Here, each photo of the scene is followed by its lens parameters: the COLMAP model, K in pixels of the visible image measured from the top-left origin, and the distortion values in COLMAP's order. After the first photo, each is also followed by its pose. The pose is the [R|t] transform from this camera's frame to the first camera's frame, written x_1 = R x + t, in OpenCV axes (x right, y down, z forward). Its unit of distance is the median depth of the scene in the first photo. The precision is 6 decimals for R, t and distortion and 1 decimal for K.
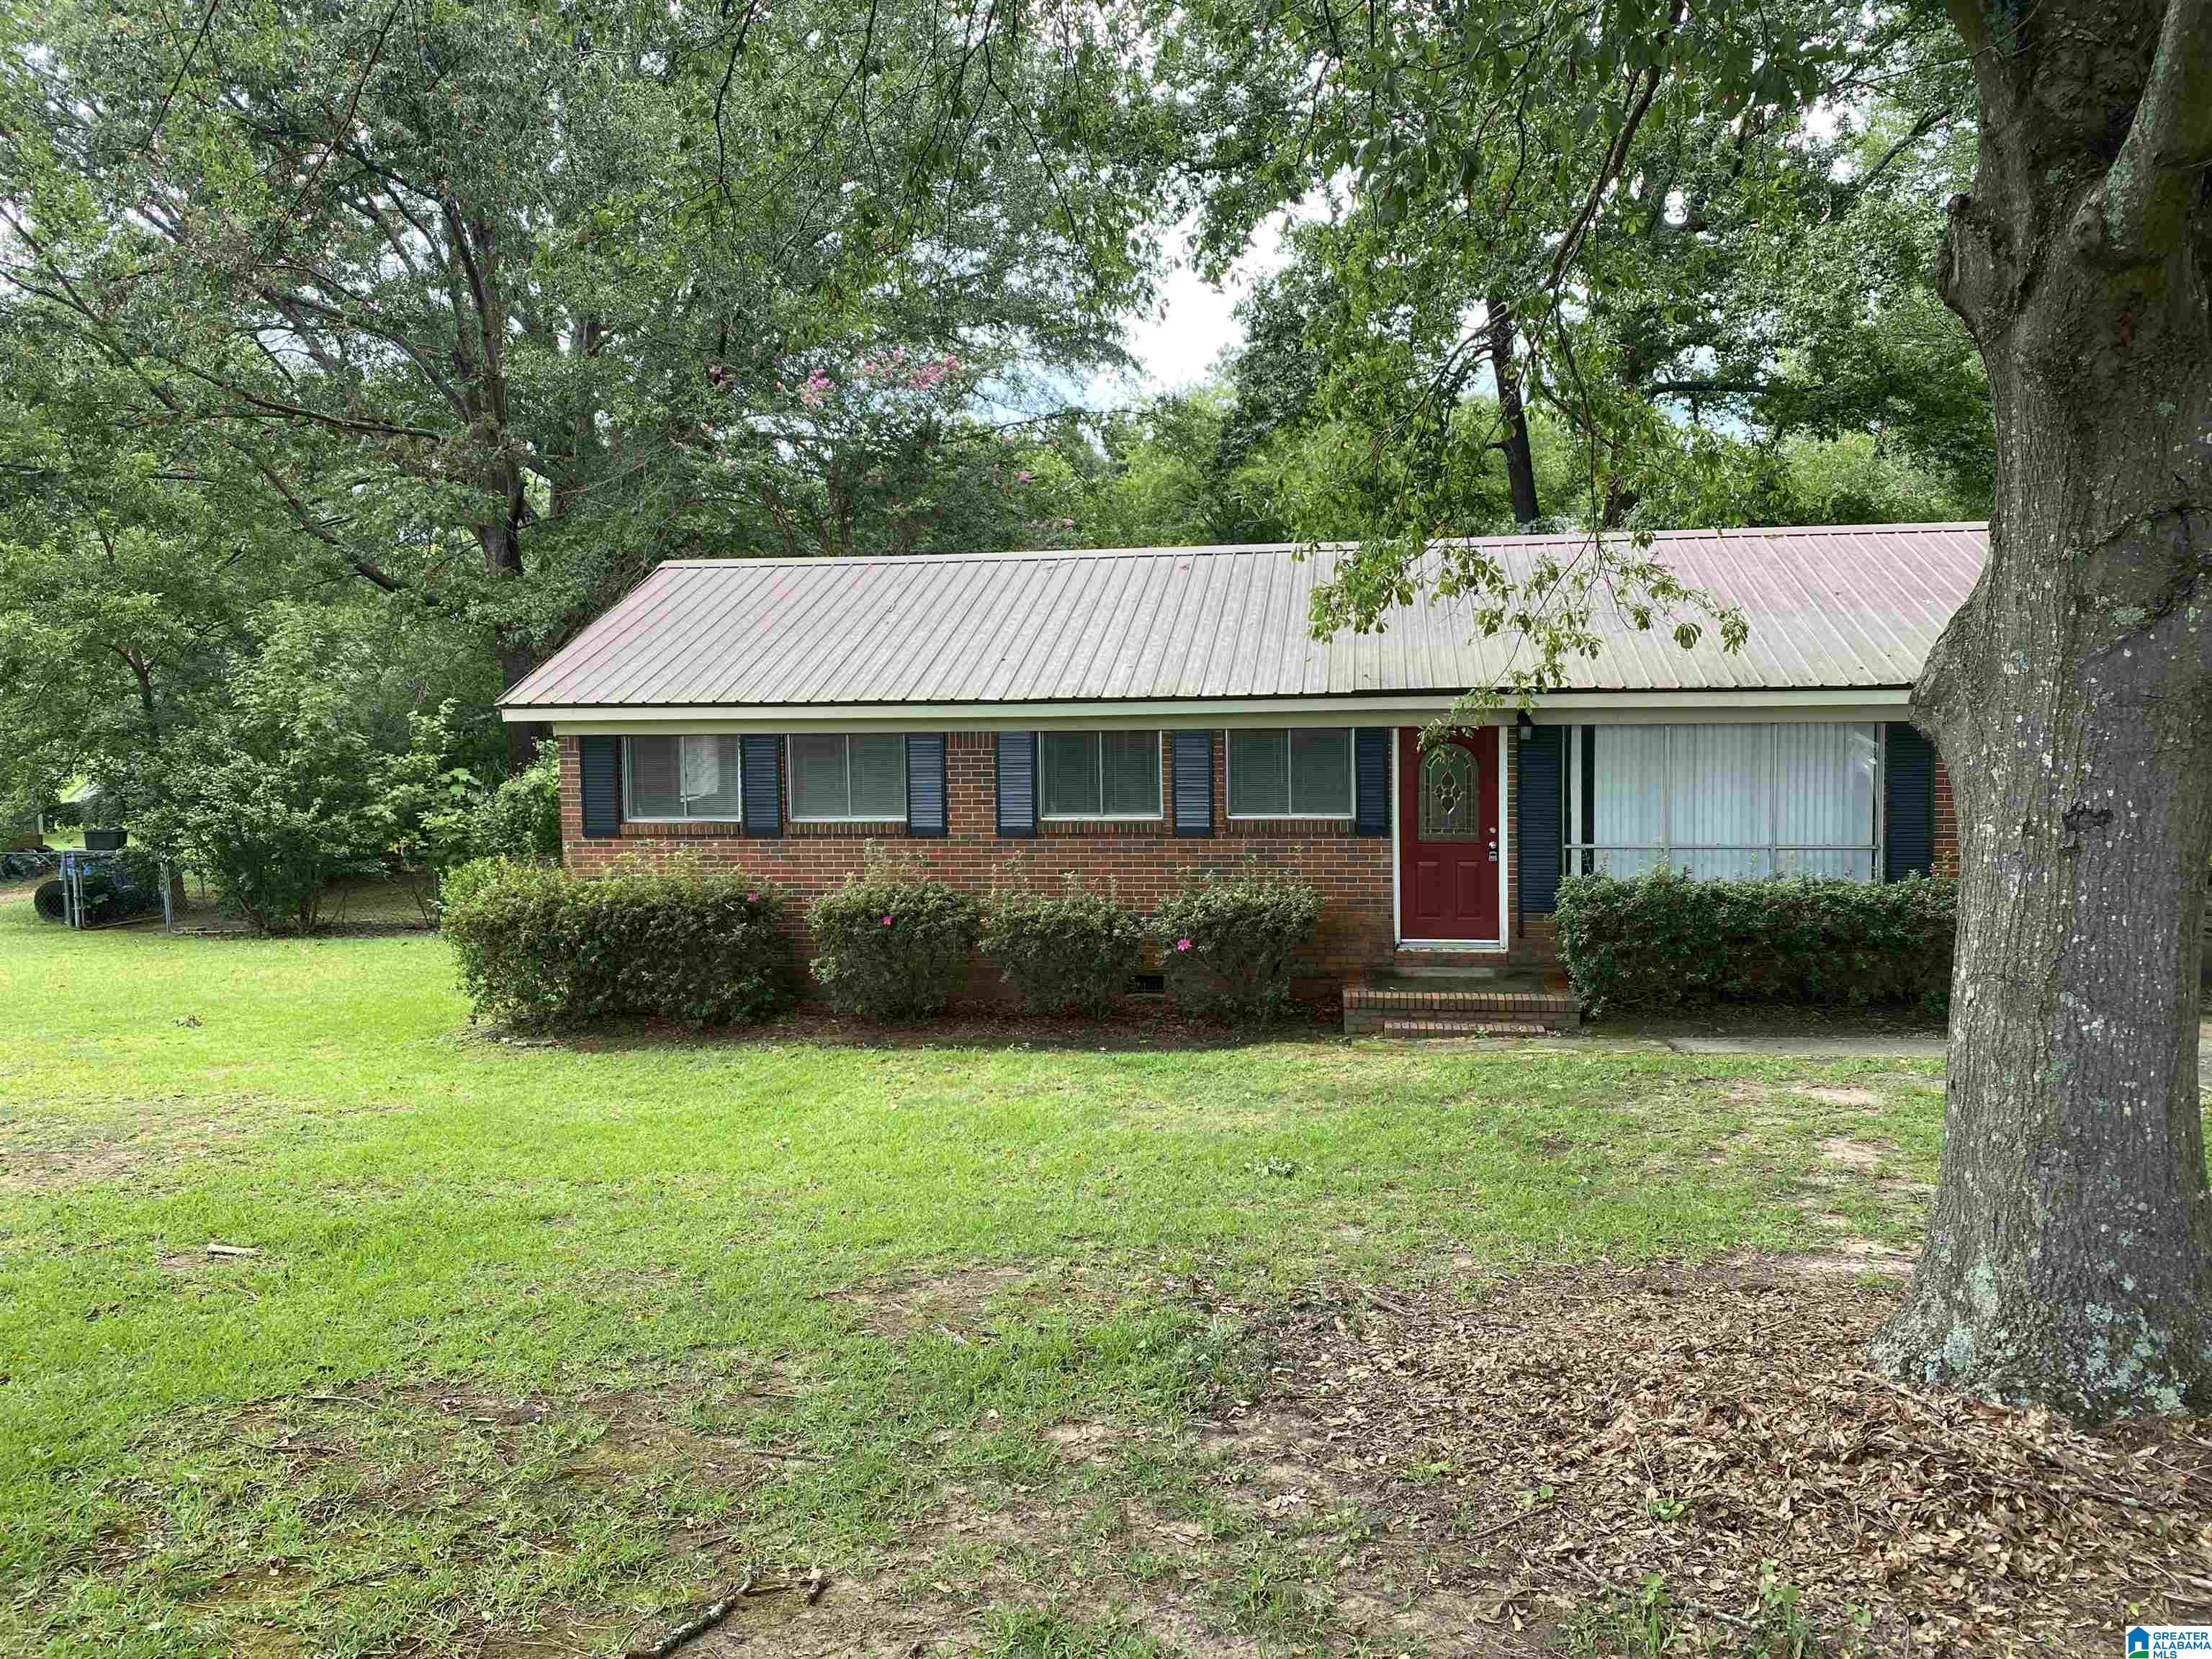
lens RADIAL K [[1719.7, 0, 1106.0], [0, 1719.7, 829.5], [0, 0, 1]] dist [0.046626, -0.001835]
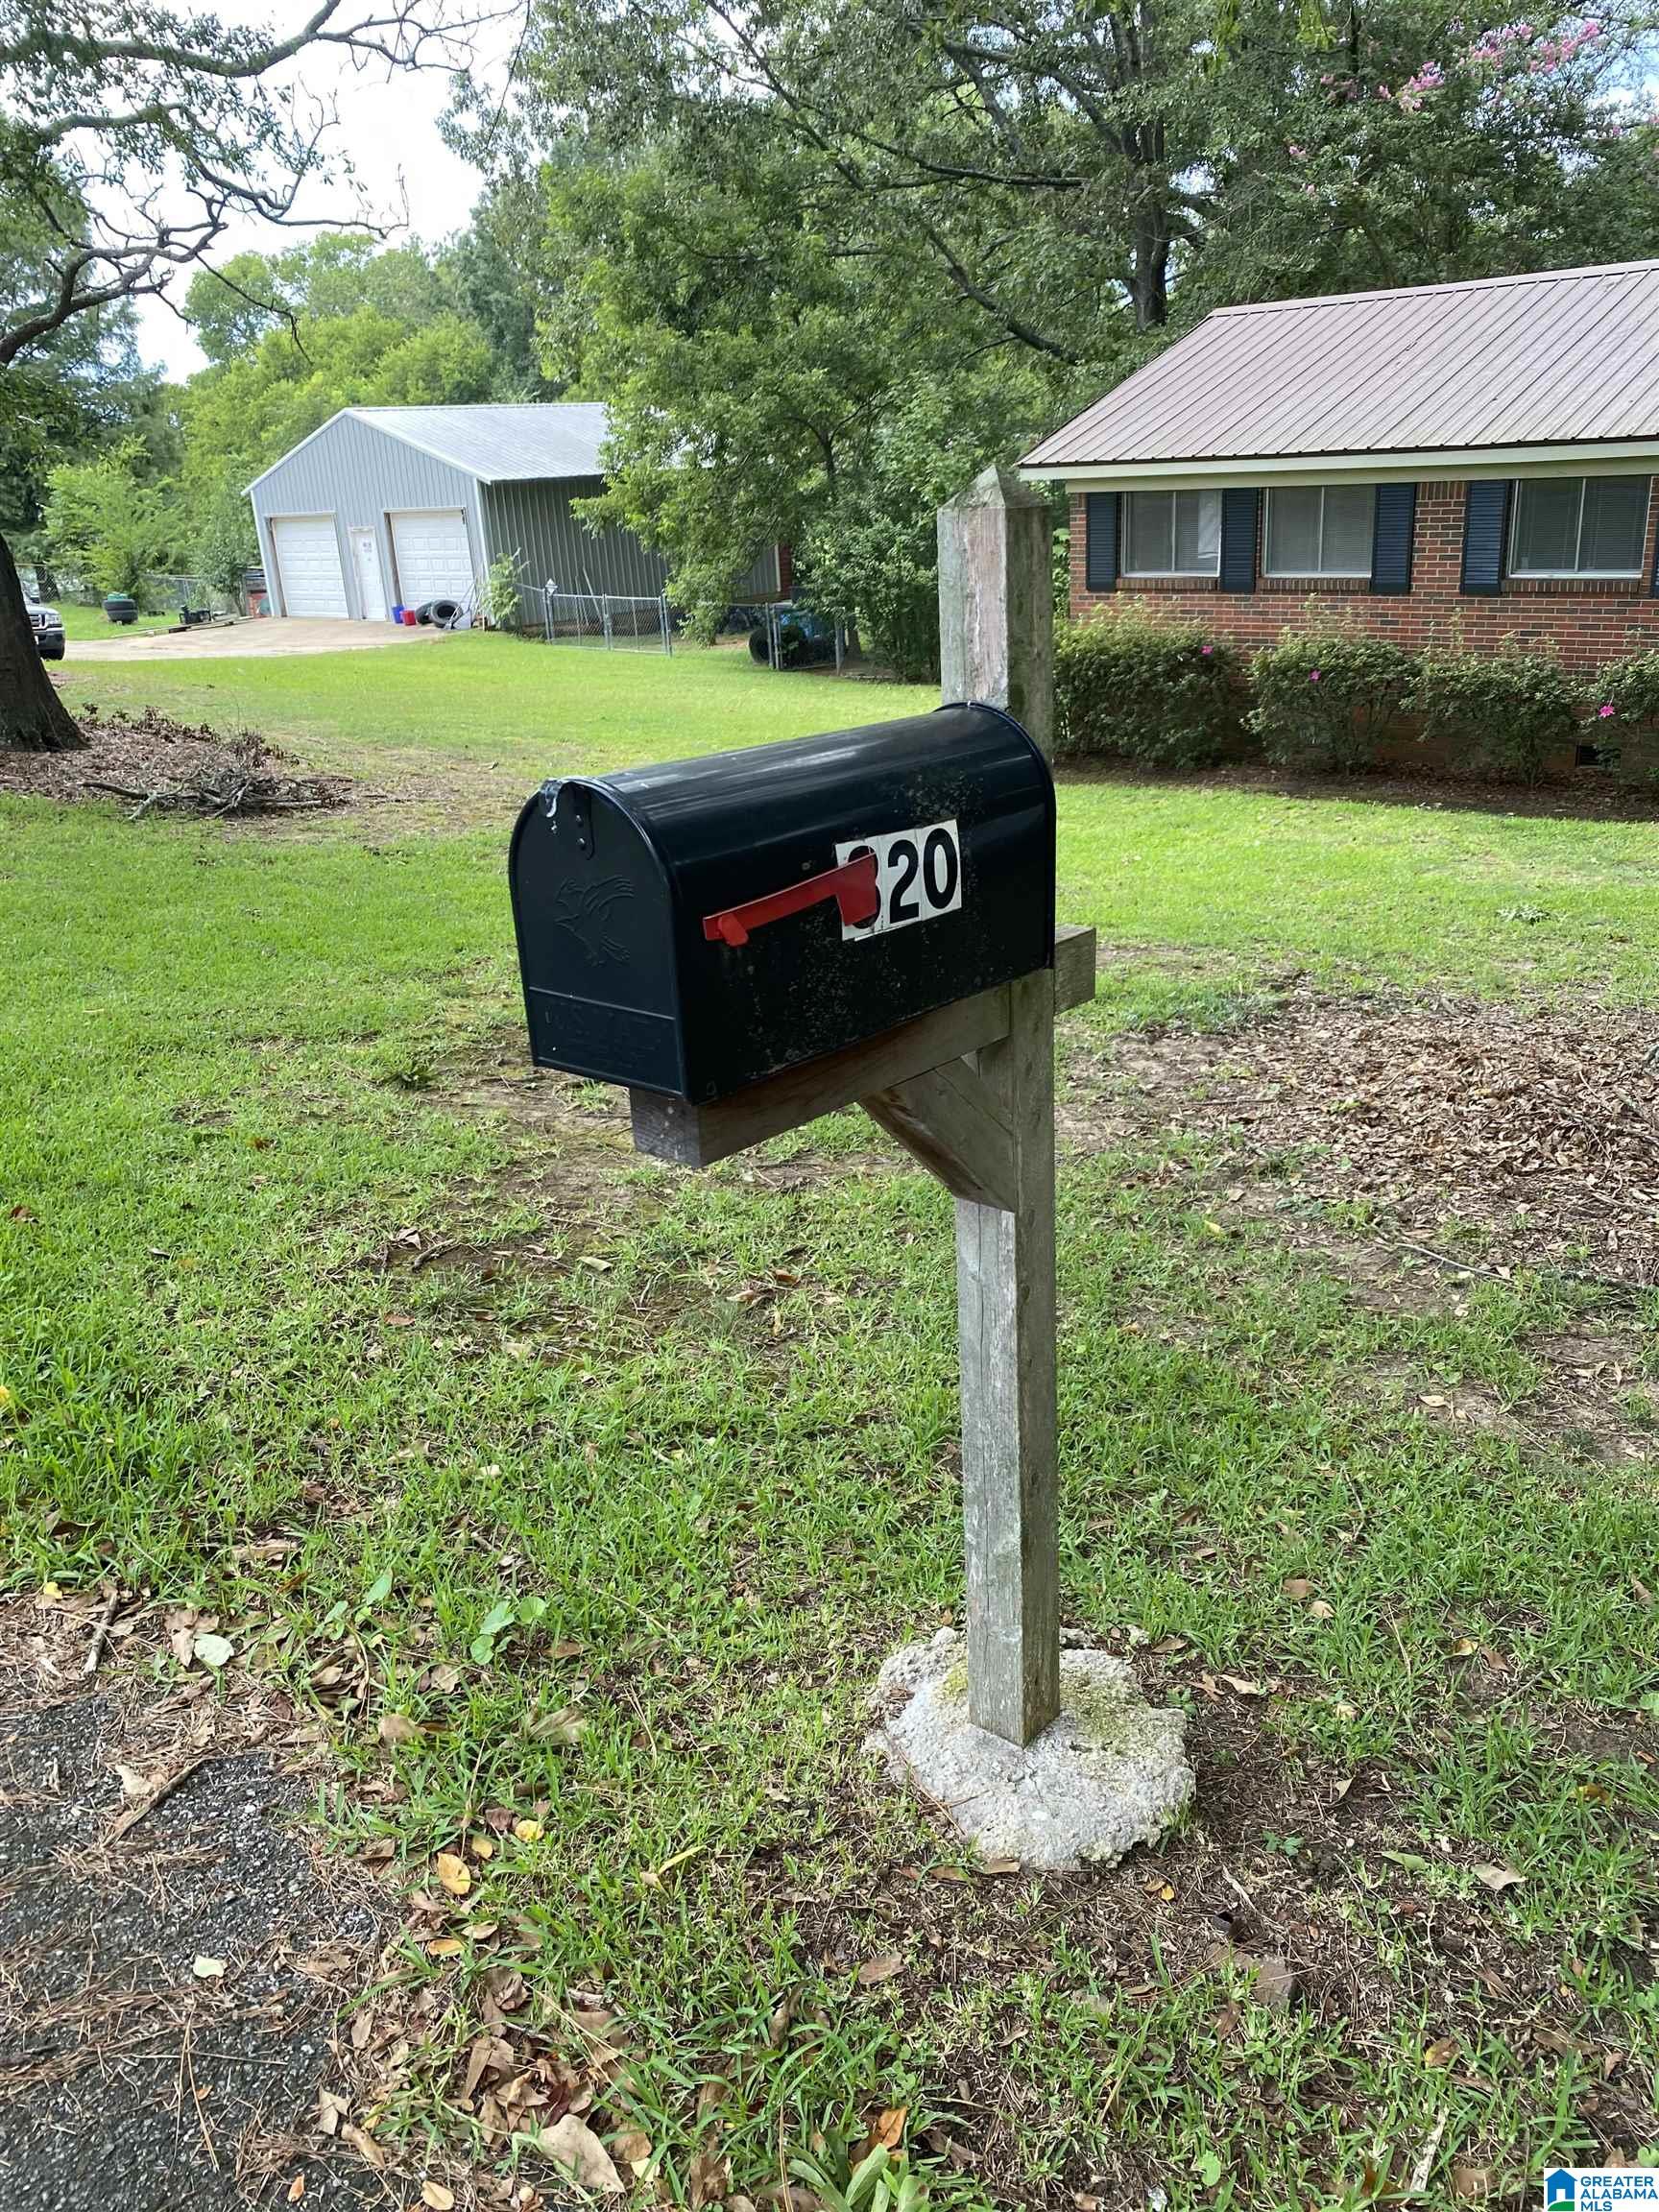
lens RADIAL K [[1653.4, 0, 829.5], [0, 1653.4, 1106.0], [0, 0, 1]] dist [0.006011, 0.004472]
pose [[0.863752, 0.162454, -0.477013, 0.124468], [-0.015033, 0.954496, 0.297846, 0.006773], [0.503693, -0.250094, 0.826890, -0.043882]]
